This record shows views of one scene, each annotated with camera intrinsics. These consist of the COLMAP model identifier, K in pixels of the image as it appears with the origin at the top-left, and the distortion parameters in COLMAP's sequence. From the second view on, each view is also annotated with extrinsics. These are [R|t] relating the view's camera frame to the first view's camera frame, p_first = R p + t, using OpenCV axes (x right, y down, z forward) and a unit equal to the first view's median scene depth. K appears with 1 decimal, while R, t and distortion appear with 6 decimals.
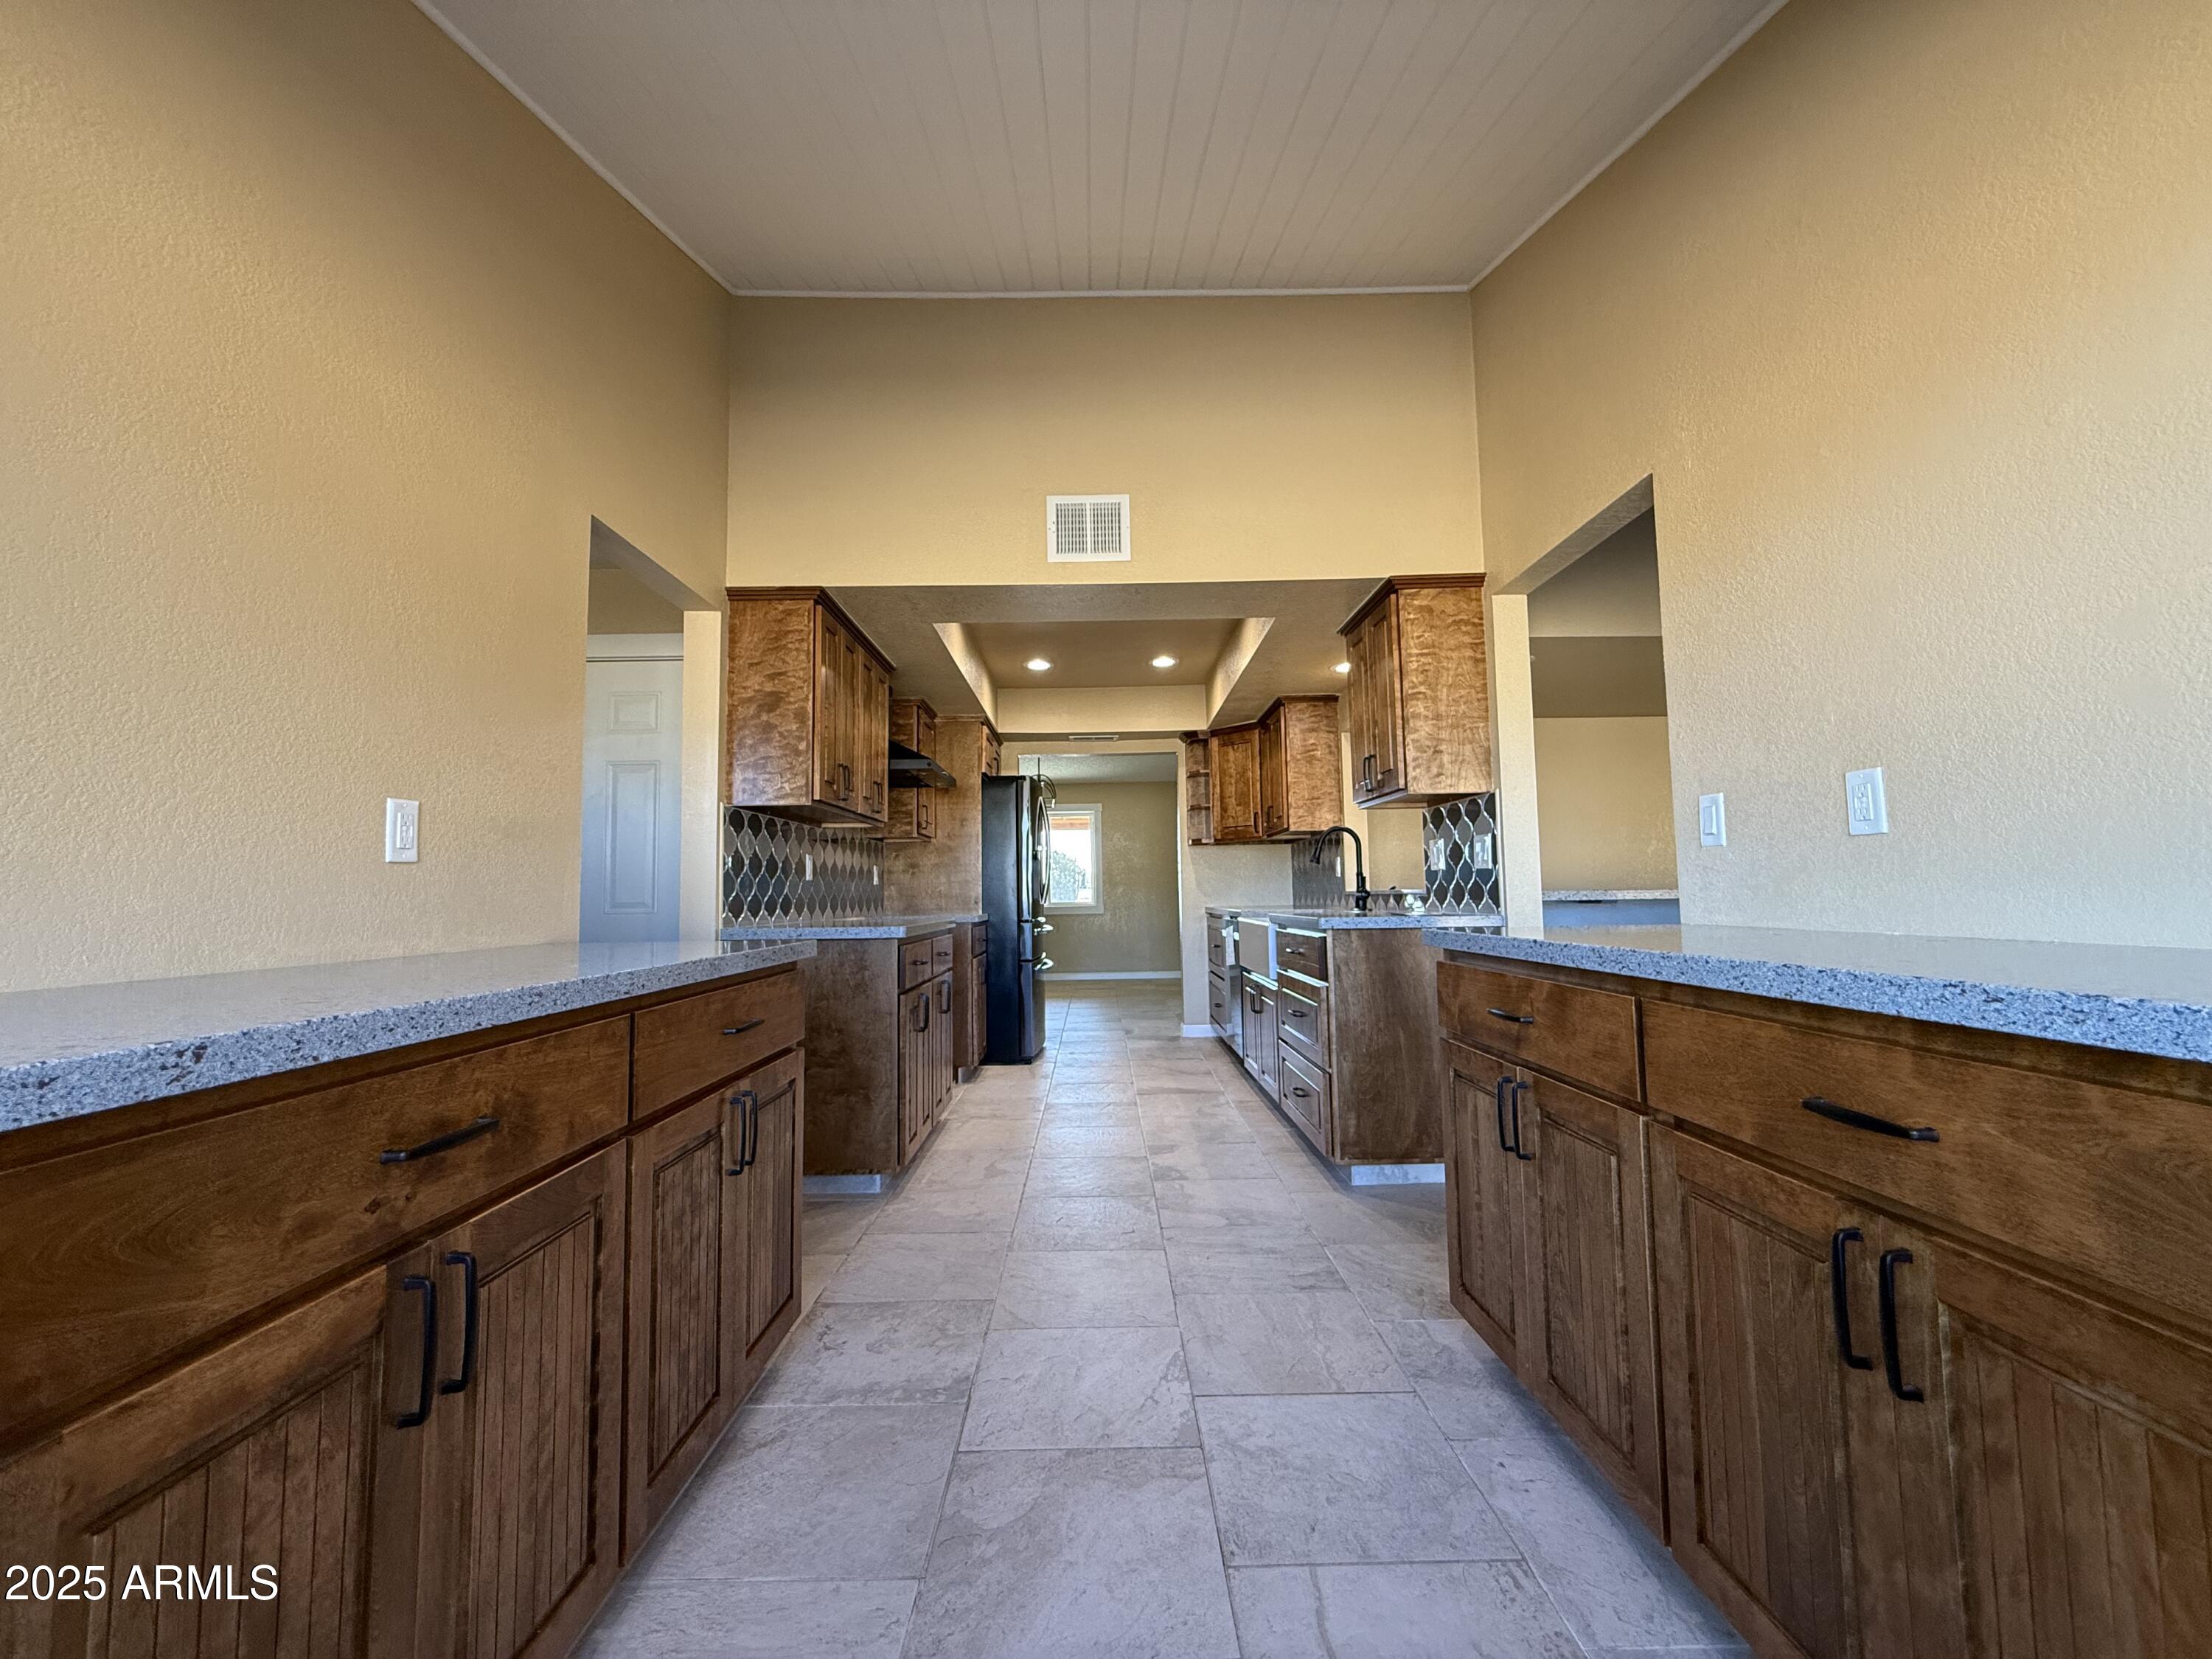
lens RADIAL K [[880.3, 0, 1099.8], [0, 880.3, 826.5], [0, 0, 1]] dist [0.000401, 0.000331]
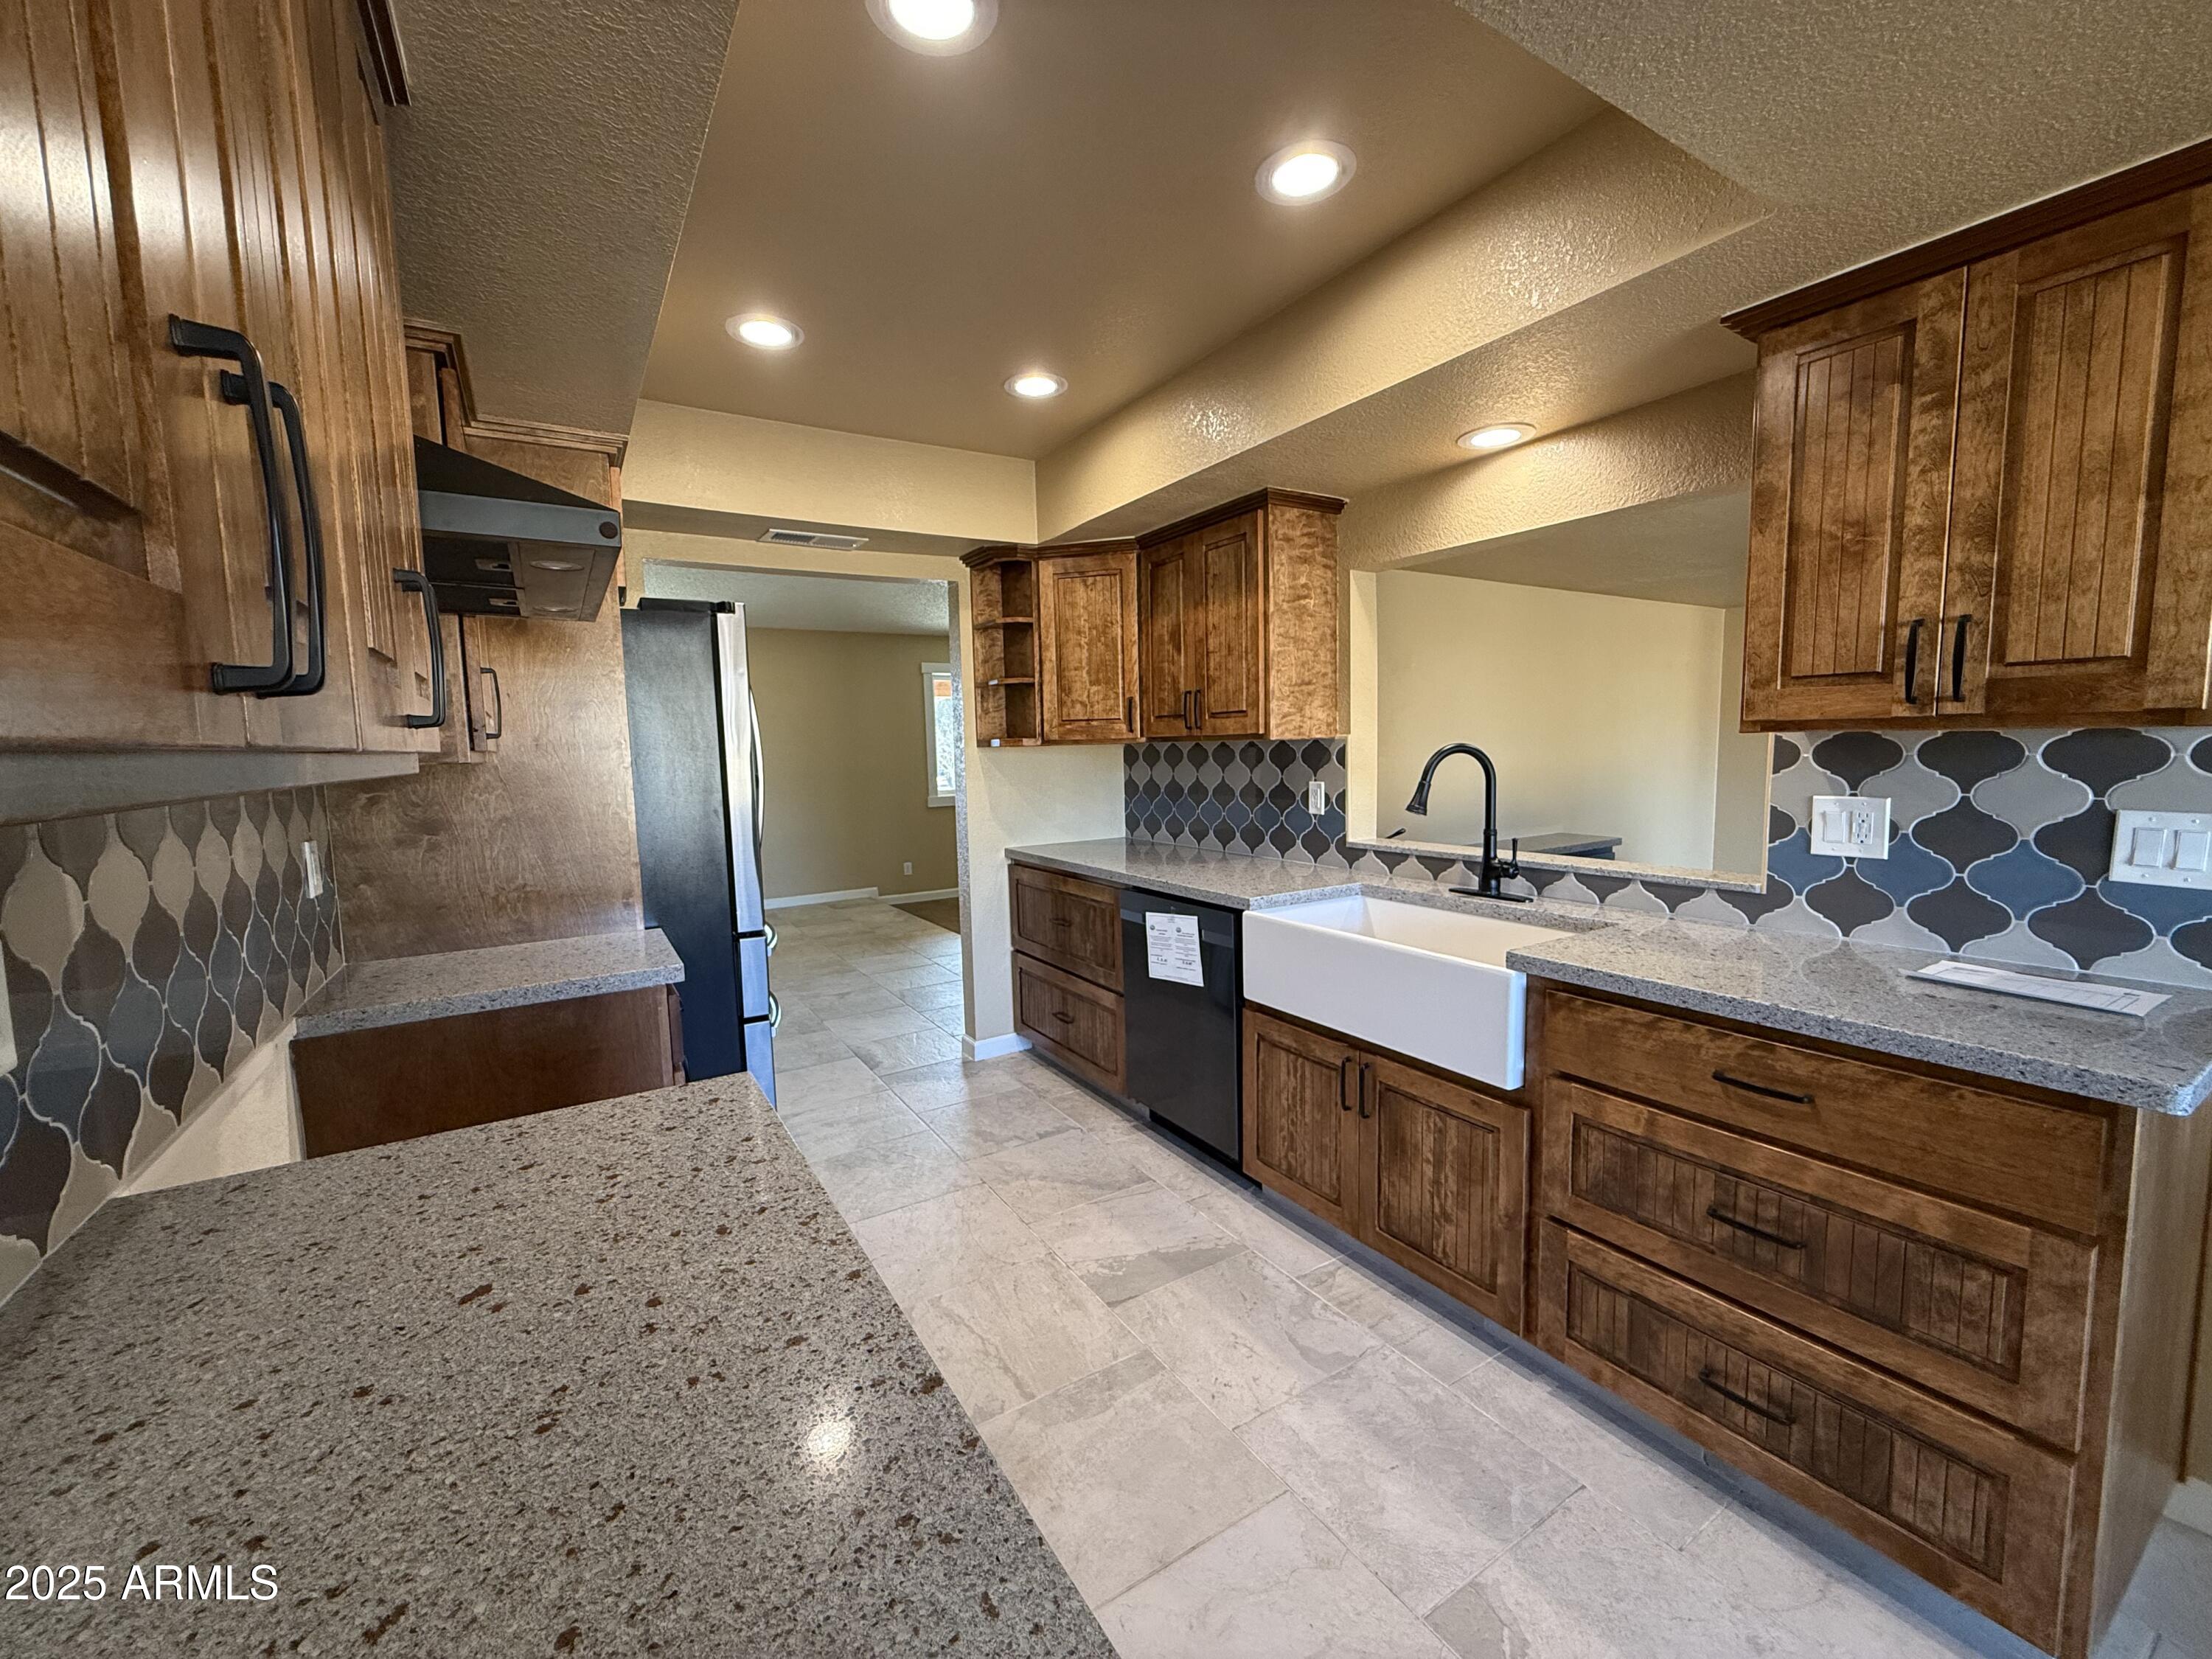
lens RADIAL K [[880.3, 0, 1099.8], [0, 880.3, 826.5], [0, 0, 1]] dist [0.000401, 0.000331]
pose [[0.852994, -0.053837, 0.519137, -0.164387], [-0.030919, 0.987706, 0.153232, -0.021772], [-0.521004, -0.146757, 0.840843, 0.536828]]
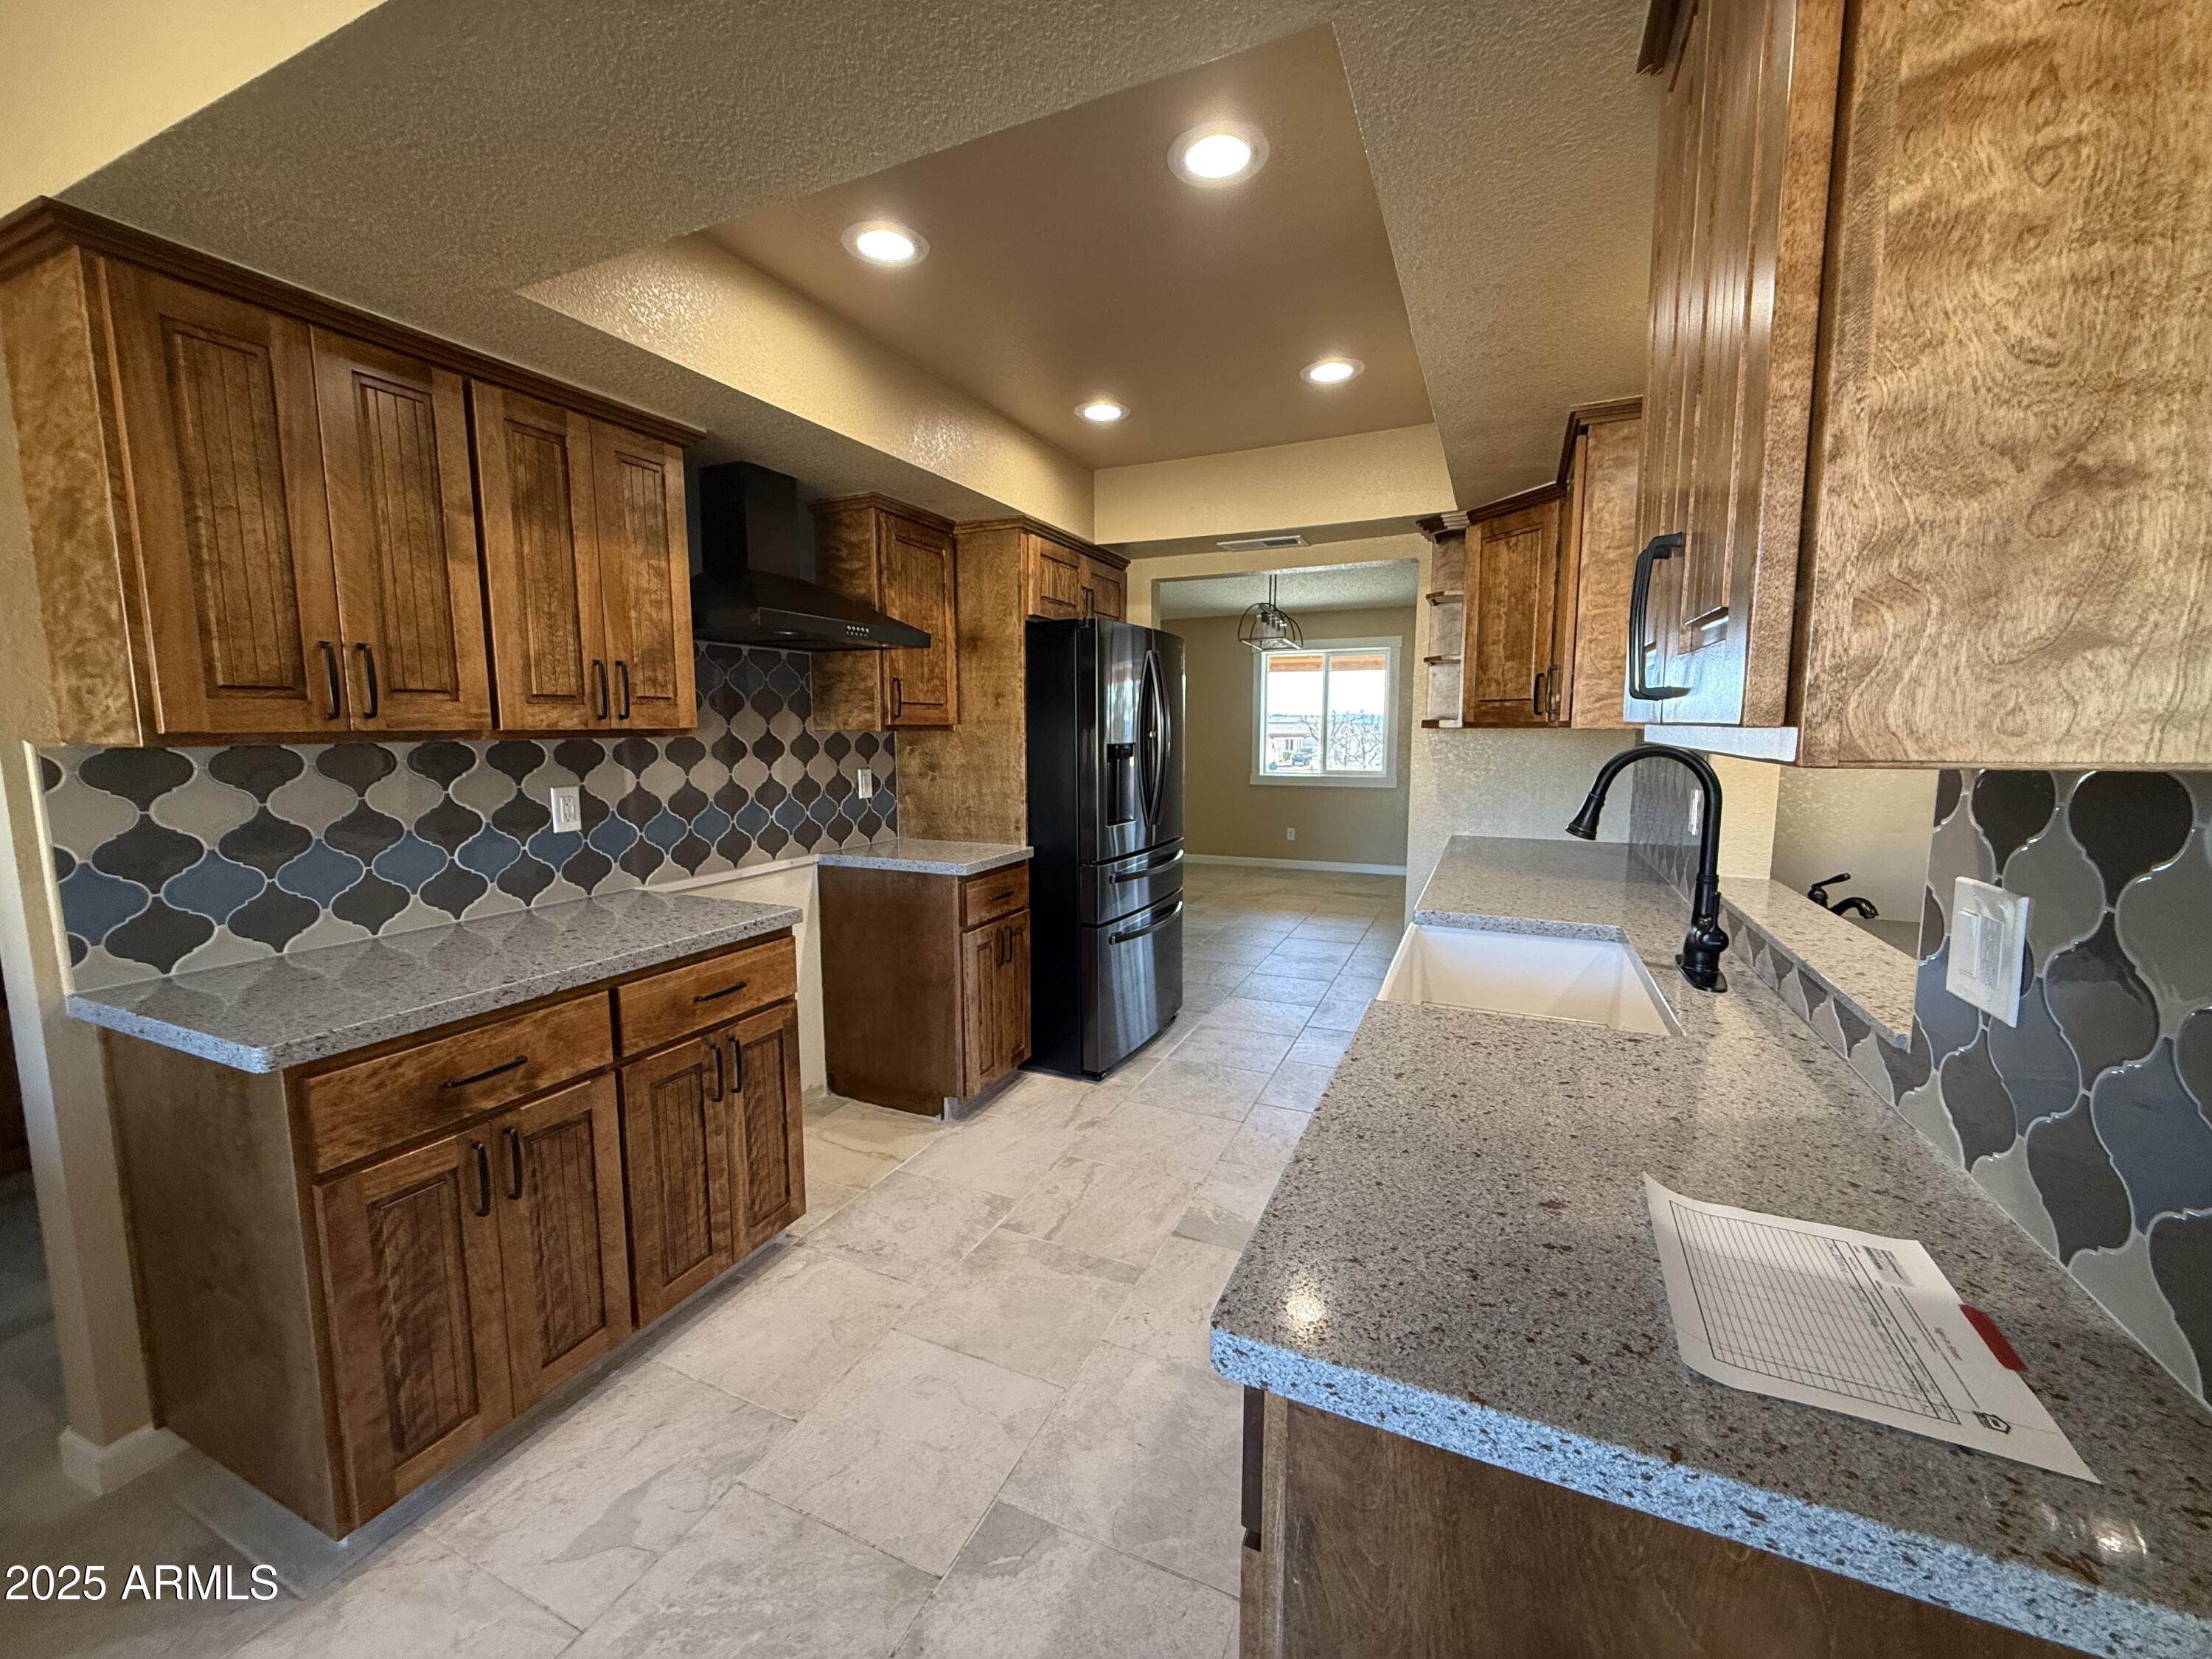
lens RADIAL K [[880.3, 0, 1099.8], [0, 880.3, 826.5], [0, 0, 1]] dist [0.000401, 0.000331]
pose [[0.908041, 0.061451, -0.414350, 0.174978], [0.021587, 0.981001, 0.192797, -0.035360], [0.418325, -0.184012, 0.889463, 0.463154]]
